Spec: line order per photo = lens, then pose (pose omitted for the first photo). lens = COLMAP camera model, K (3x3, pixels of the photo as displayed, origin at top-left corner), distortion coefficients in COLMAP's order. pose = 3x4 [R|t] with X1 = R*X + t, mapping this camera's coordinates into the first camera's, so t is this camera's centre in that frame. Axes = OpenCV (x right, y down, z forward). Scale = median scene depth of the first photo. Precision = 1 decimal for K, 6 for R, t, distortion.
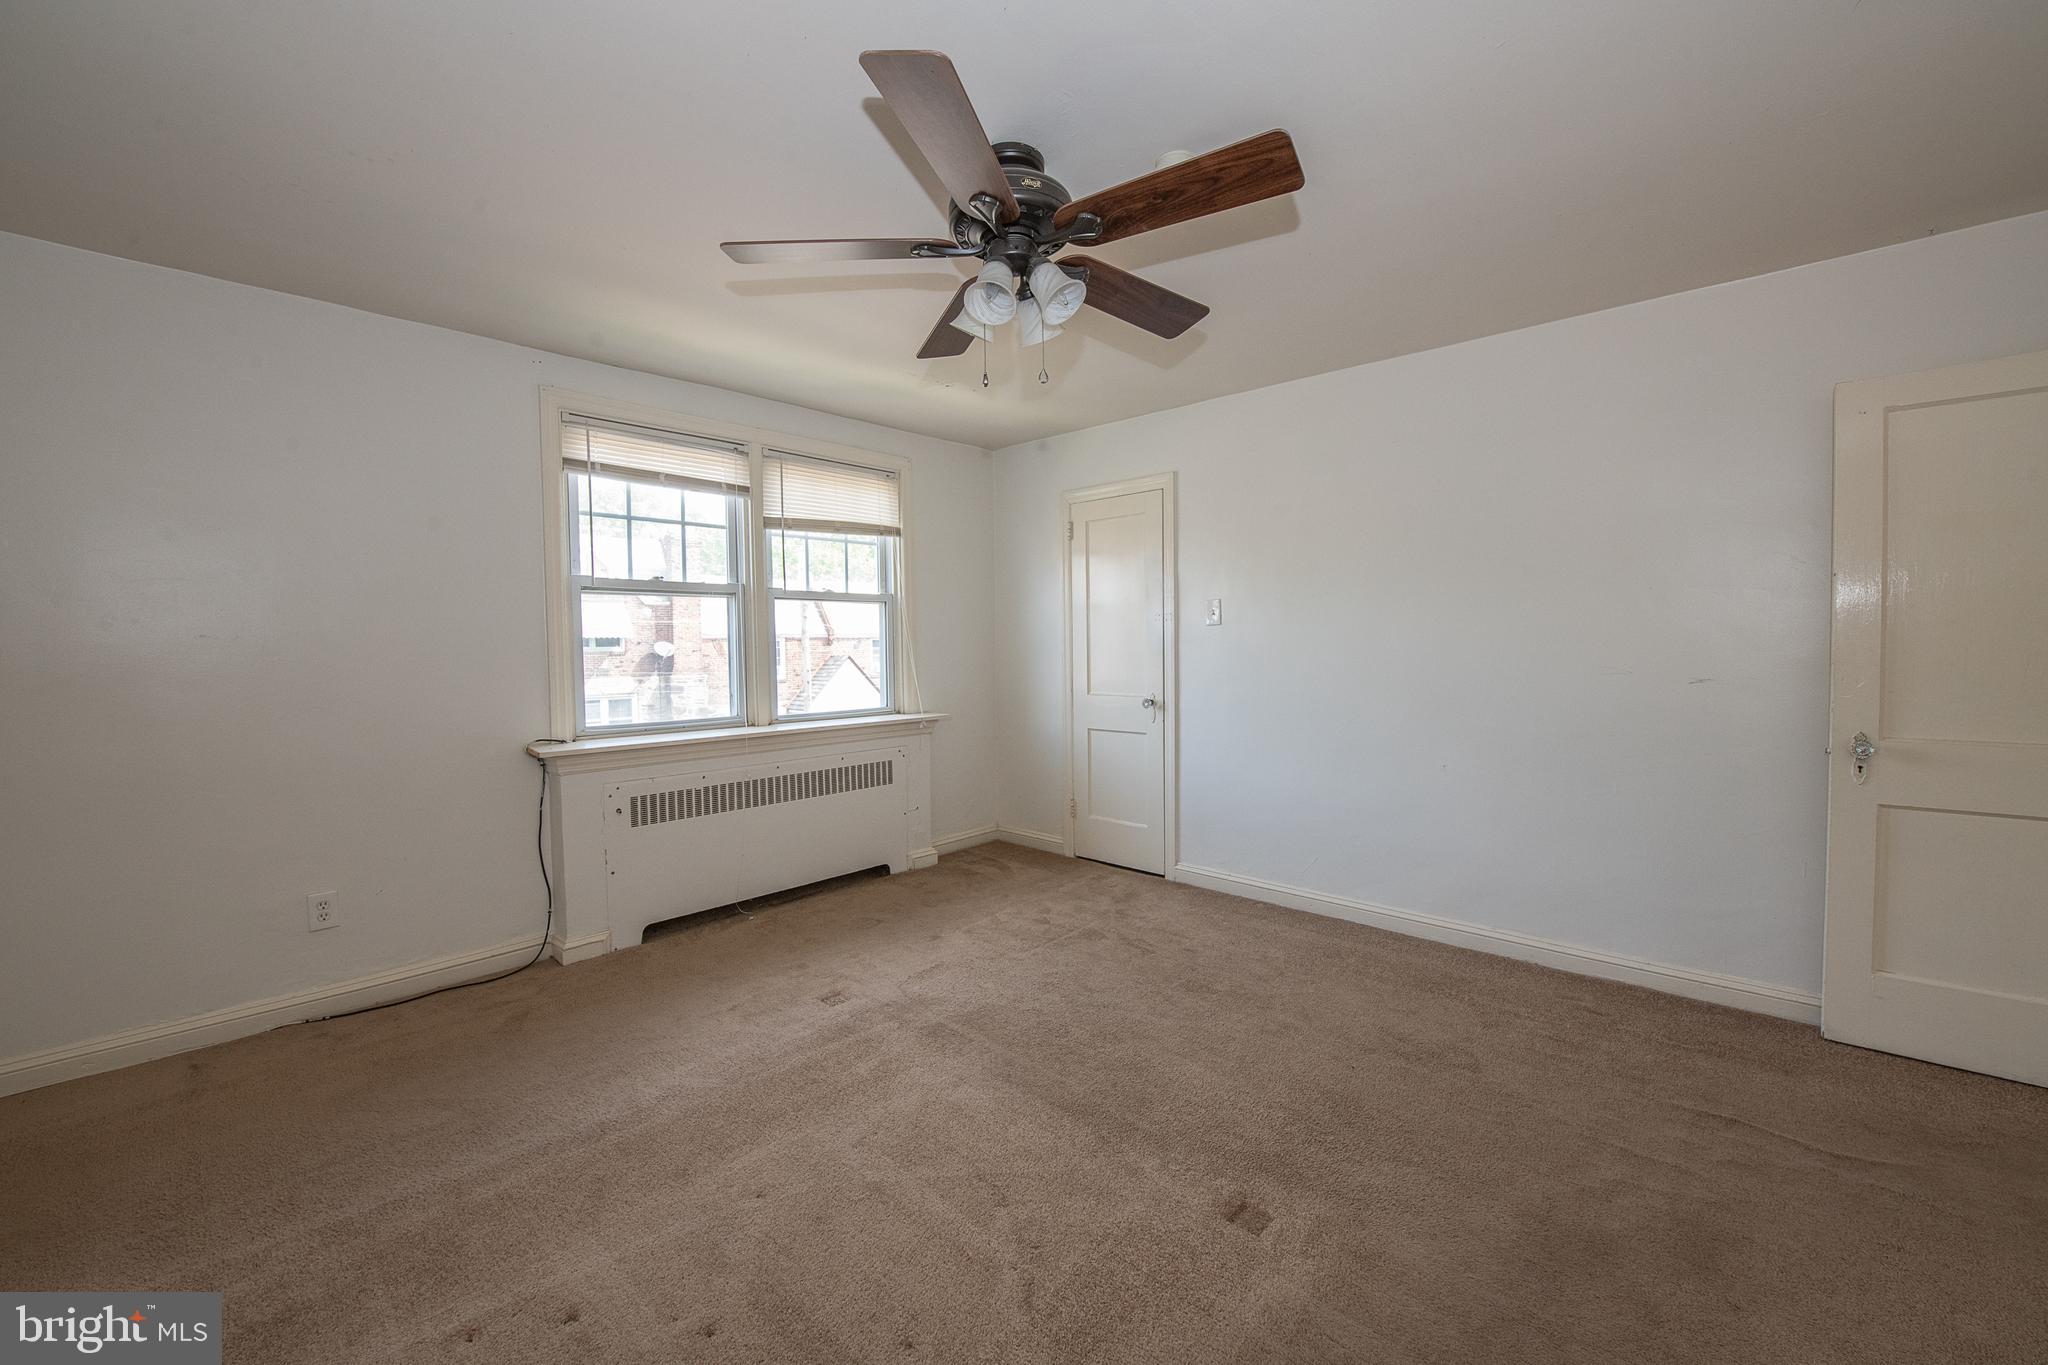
lens RADIAL K [[804.2, 0, 1024.0], [0, 804.2, 682.5], [0, 0, 1]] dist [-0.002551, -0.000159]
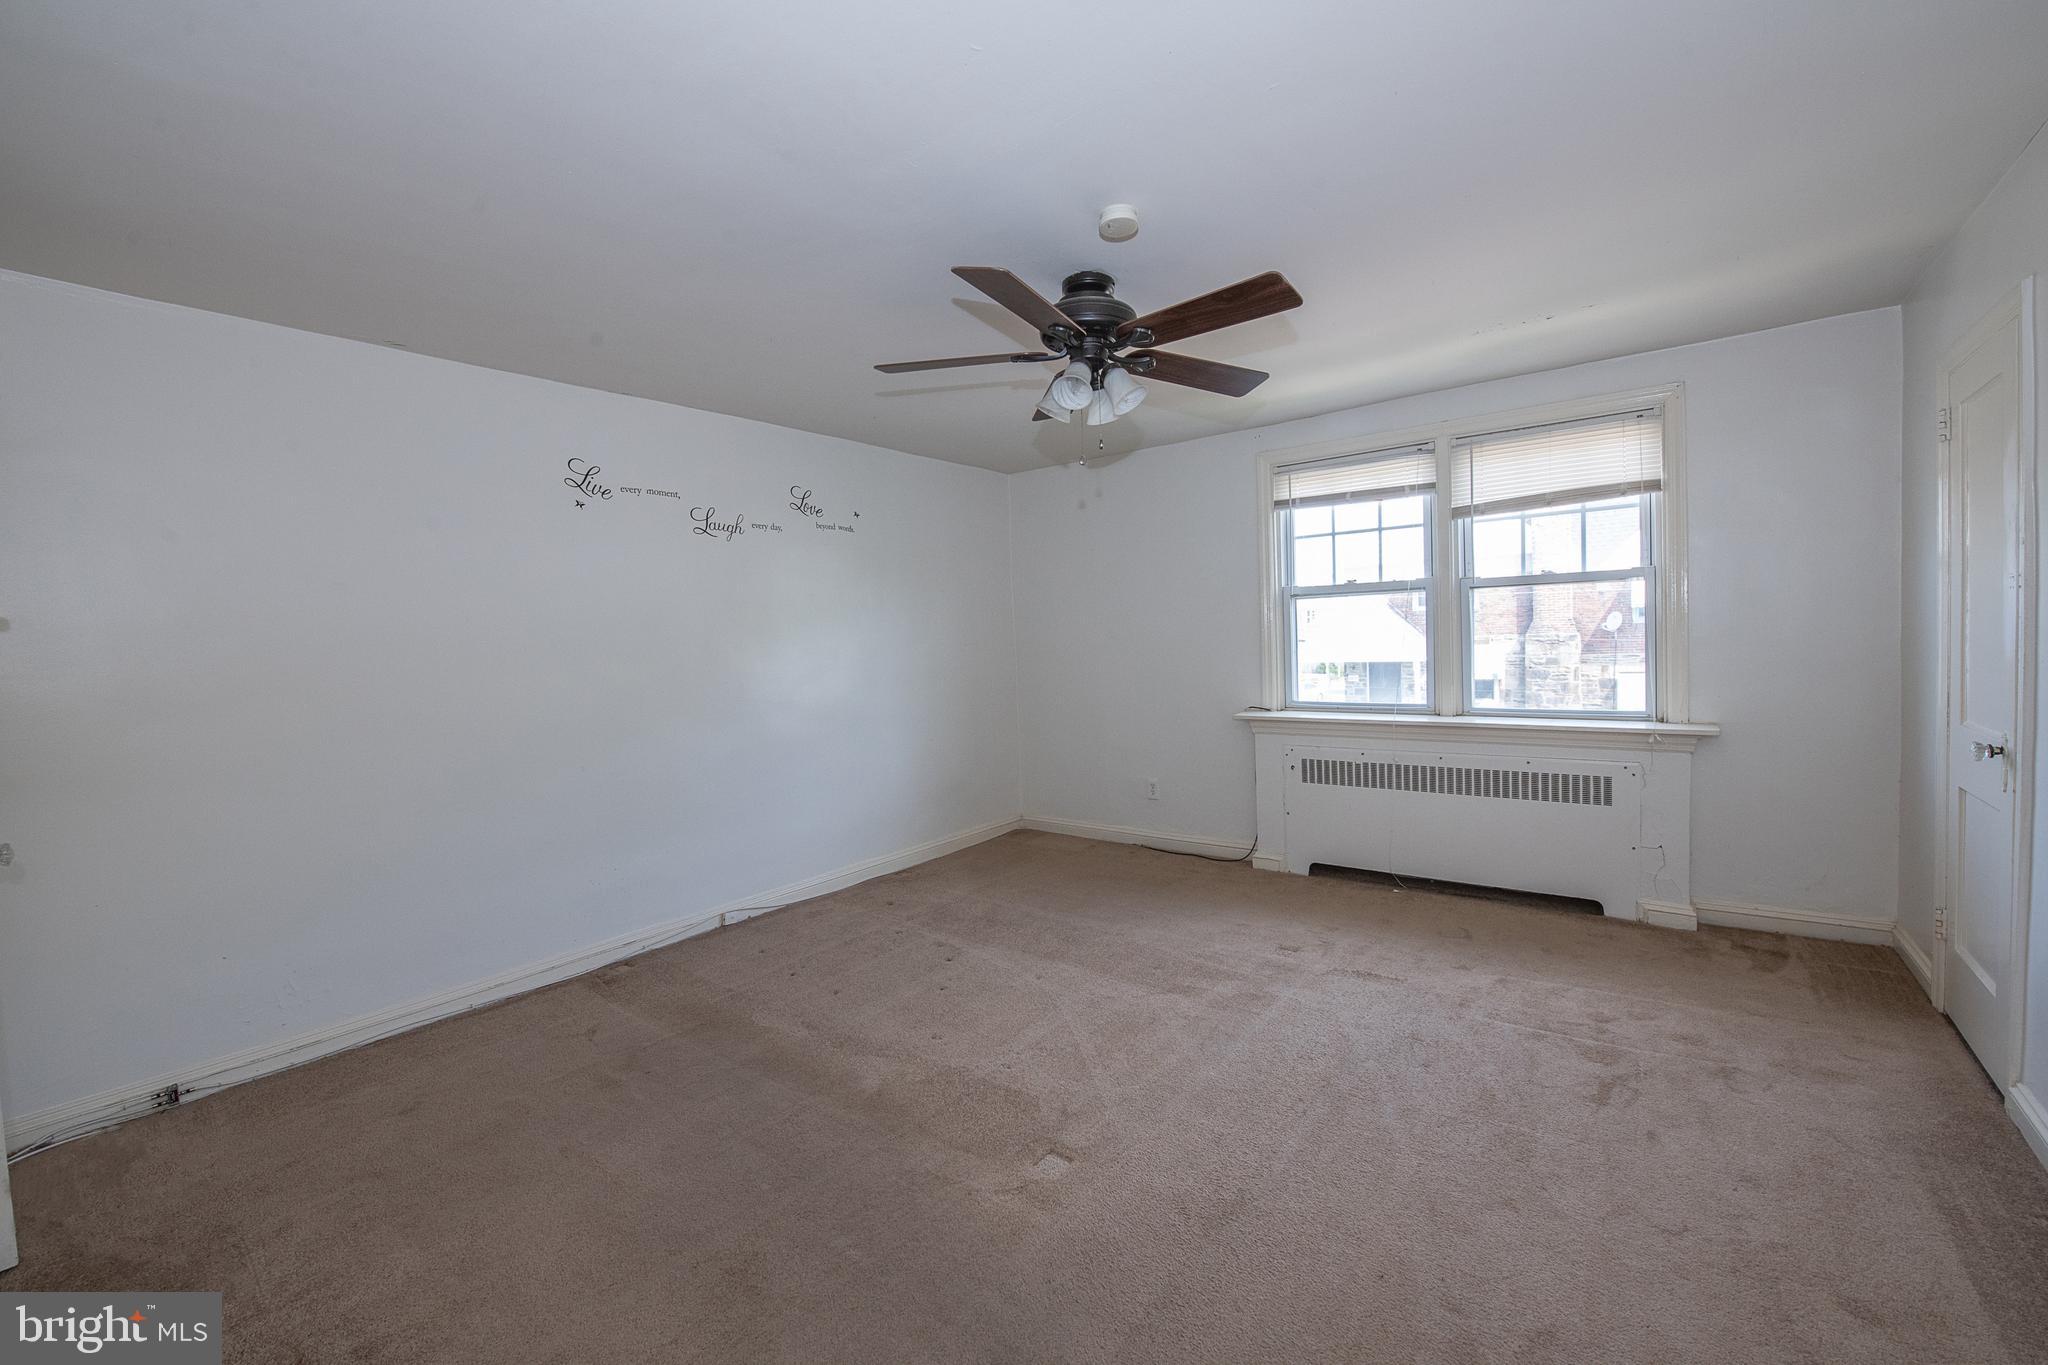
lens RADIAL K [[814.6, 0, 1028.9], [0, 814.6, 672.8], [0, 0, 1]] dist [-0.010402, -0.005848]
pose [[0.106060, 0.054140, -0.992885, 0.651244], [-0.008550, 0.998529, 0.053535, -0.052183], [0.994323, 0.002812, 0.106367, 0.378153]]
